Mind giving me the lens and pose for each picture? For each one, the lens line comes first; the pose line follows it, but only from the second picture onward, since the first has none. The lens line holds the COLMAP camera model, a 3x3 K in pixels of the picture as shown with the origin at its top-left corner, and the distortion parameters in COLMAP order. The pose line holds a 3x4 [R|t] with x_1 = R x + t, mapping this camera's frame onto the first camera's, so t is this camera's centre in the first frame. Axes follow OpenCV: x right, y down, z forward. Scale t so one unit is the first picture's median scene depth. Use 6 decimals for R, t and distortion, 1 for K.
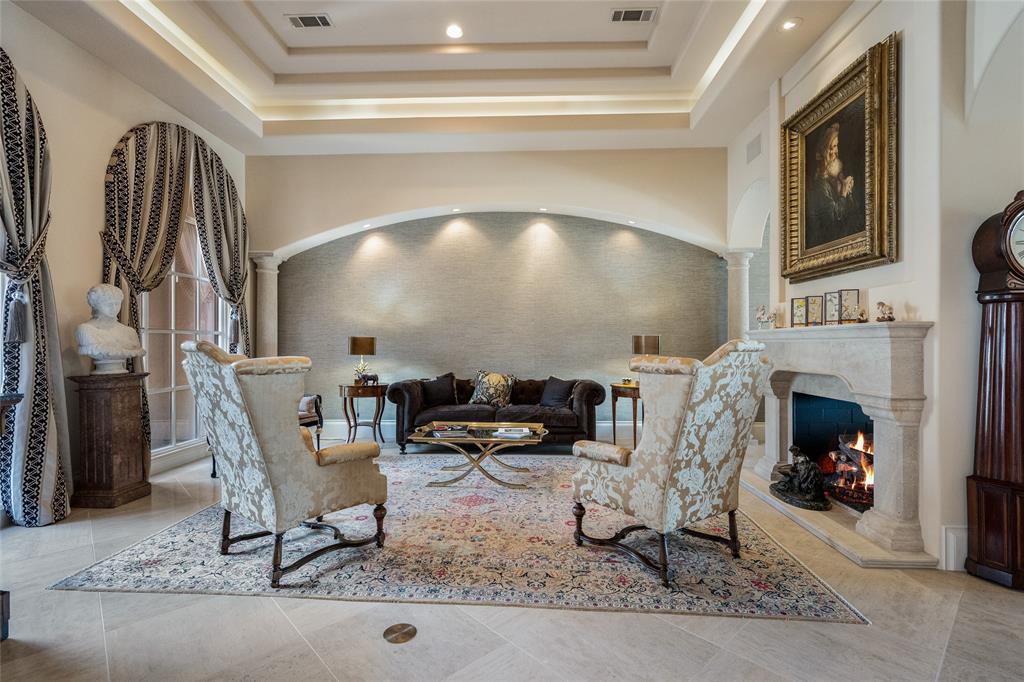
lens RADIAL K [[482.1, 0, 515.4], [0, 482.1, 339.9], [0, 0, 1]] dist [0.000172, 0.000421]
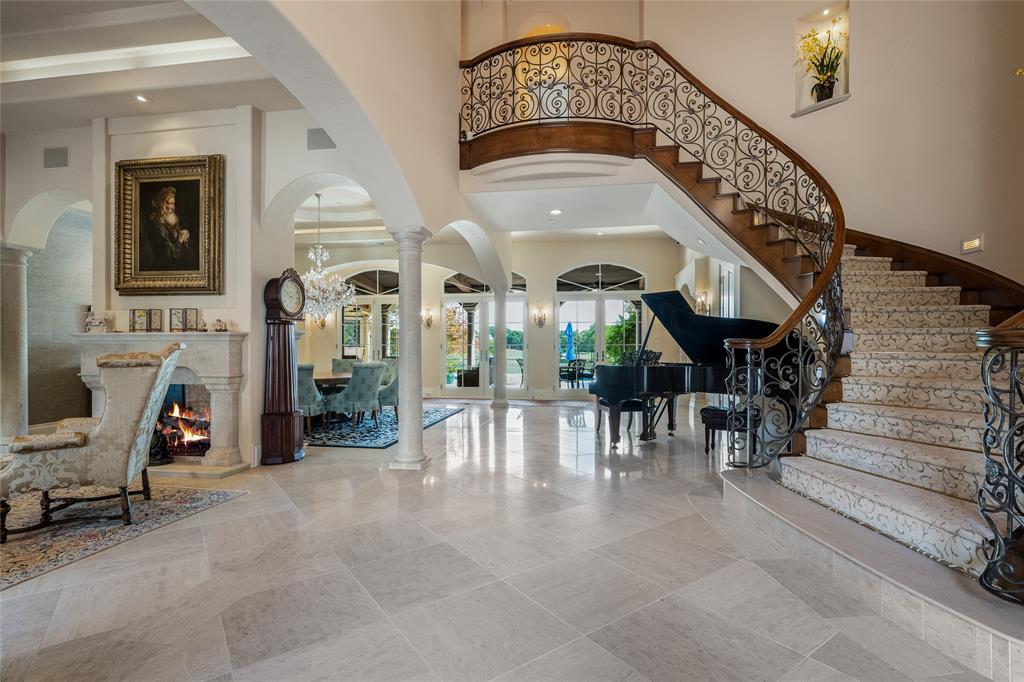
lens RADIAL K [[487.8, 0, 513.8], [0, 487.8, 345.2], [0, 0, 1]] dist [0.001471, 0.000125]
pose [[0.122225, -0.000357, 0.992502, -0.724805], [-0.008029, 0.999967, 0.001348, -0.001353], [-0.992470, -0.008134, 0.122218, -0.185632]]
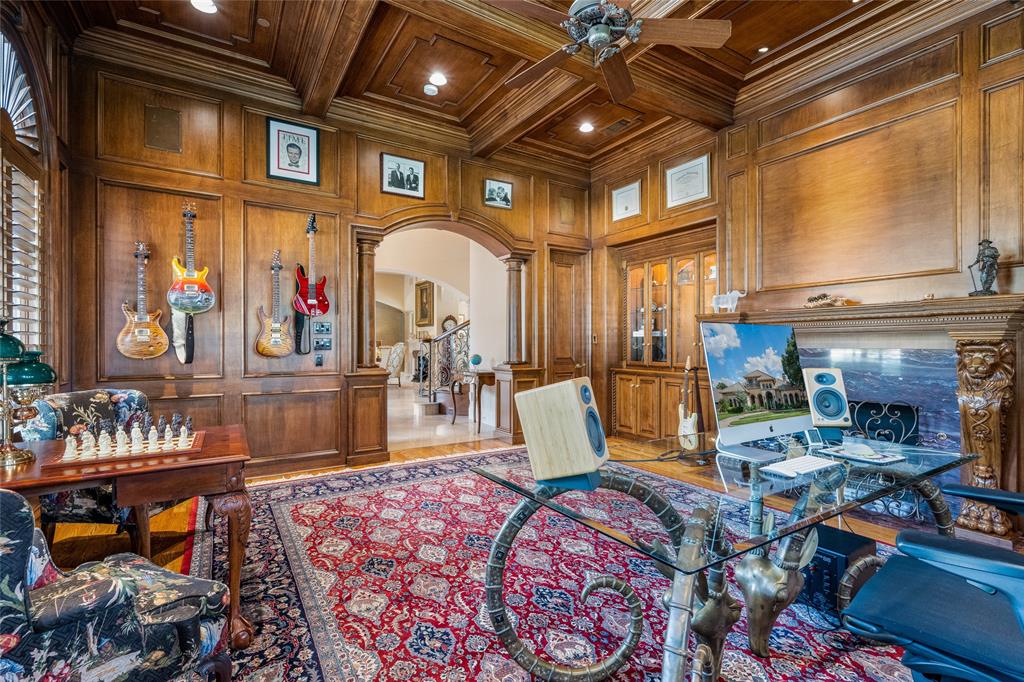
lens RADIAL K [[466.1, 0, 512.0], [0, 466.1, 341.0], [0, 0, 1]] dist [0.000669, 0.000051]
pose [[0.821799, 0.012300, 0.569644, -1.216368], [-0.004073, 0.999868, -0.015715, 0.058004], [-0.569763, 0.010594, 0.821741, -3.279564]]
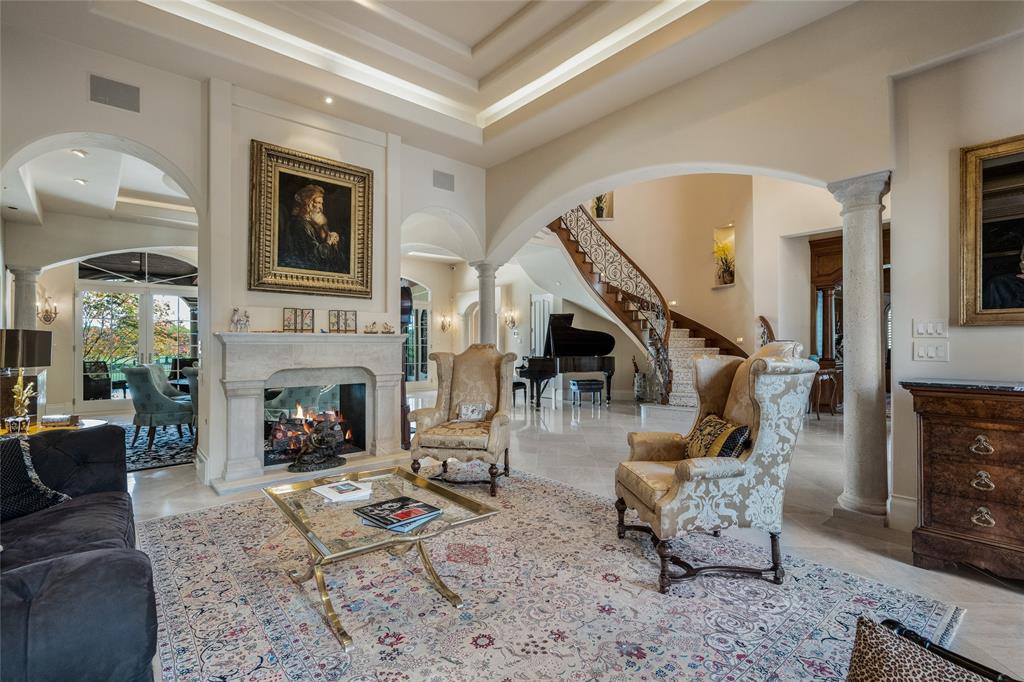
lens RADIAL K [[482.1, 0, 515.4], [0, 482.1, 339.9], [0, 0, 1]] dist [0.000172, 0.000421]
pose [[-0.687913, 0.012778, 0.725681, -0.843733], [-0.000807, 0.999831, -0.018370, 0.018244], [-0.725793, -0.013223, -0.687786, 1.798673]]
